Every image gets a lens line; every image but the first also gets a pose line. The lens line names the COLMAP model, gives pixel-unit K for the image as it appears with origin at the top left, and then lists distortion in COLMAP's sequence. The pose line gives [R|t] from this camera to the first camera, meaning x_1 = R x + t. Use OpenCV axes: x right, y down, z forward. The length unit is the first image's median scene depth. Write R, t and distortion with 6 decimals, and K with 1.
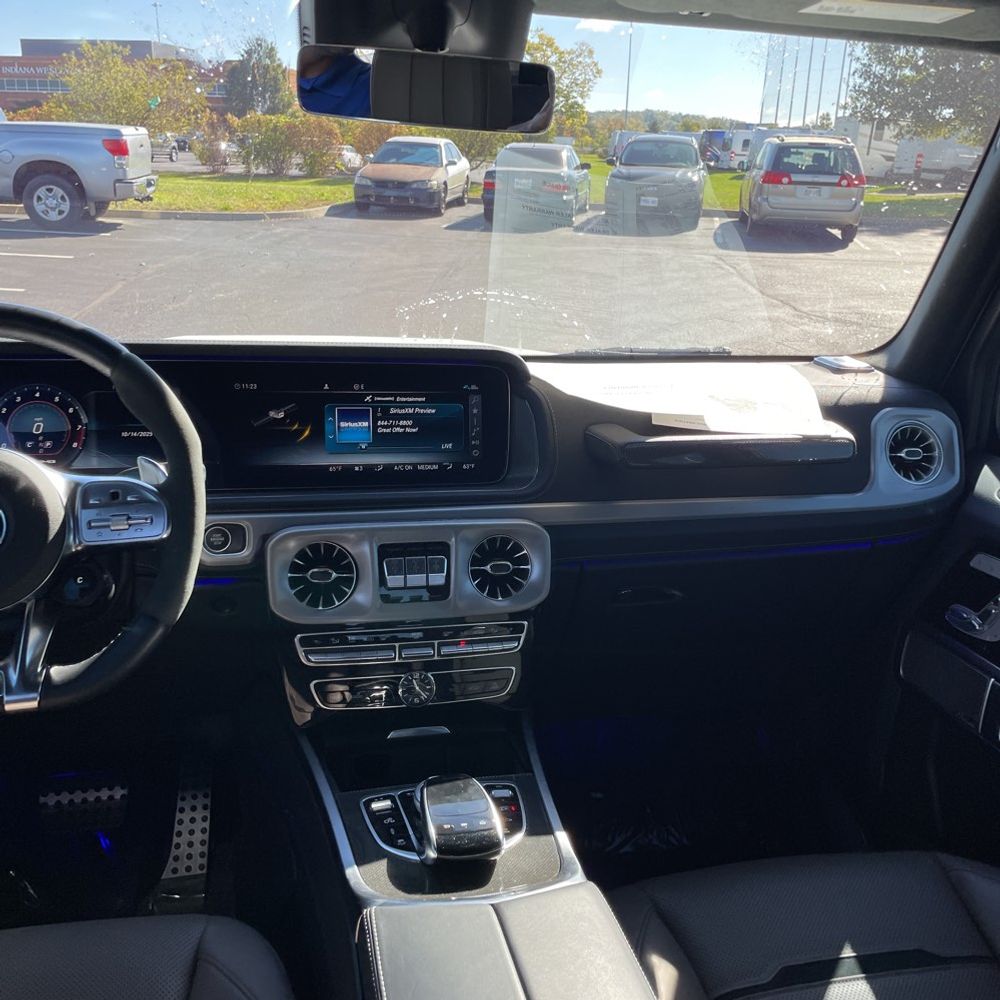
lens RADIAL K [[1007.4, 0, 501.1], [0, 1007.4, 500.5], [0, 0, 1]] dist [0.036994, 0.000000]
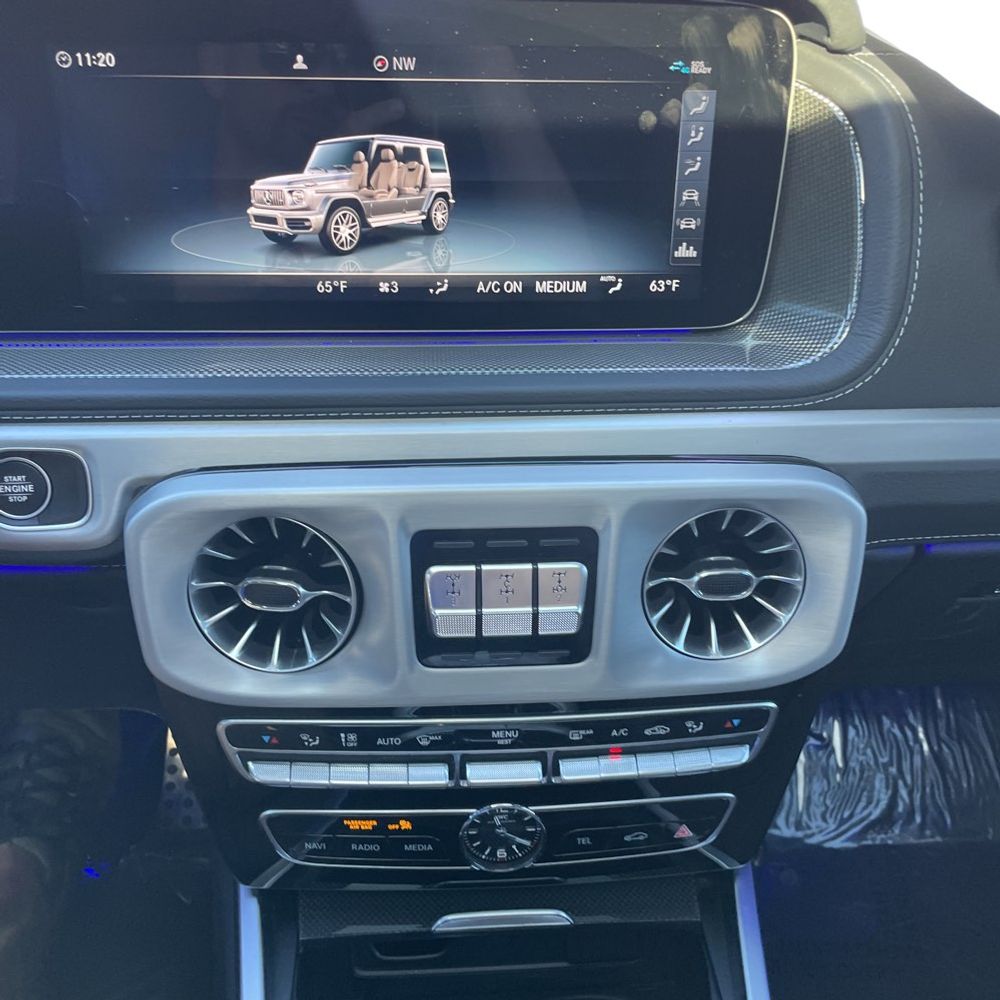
lens RADIAL K [[1007.4, 0, 498.5], [0, 1007.4, 498.3], [0, 0, 1]] dist [0.036994, 0.000000]
pose [[0.984883, 0.087453, -0.149524, -0.031836], [-0.028877, 0.934011, 0.356075, -0.102251], [0.170797, -0.346375, 0.922417, 0.634450]]
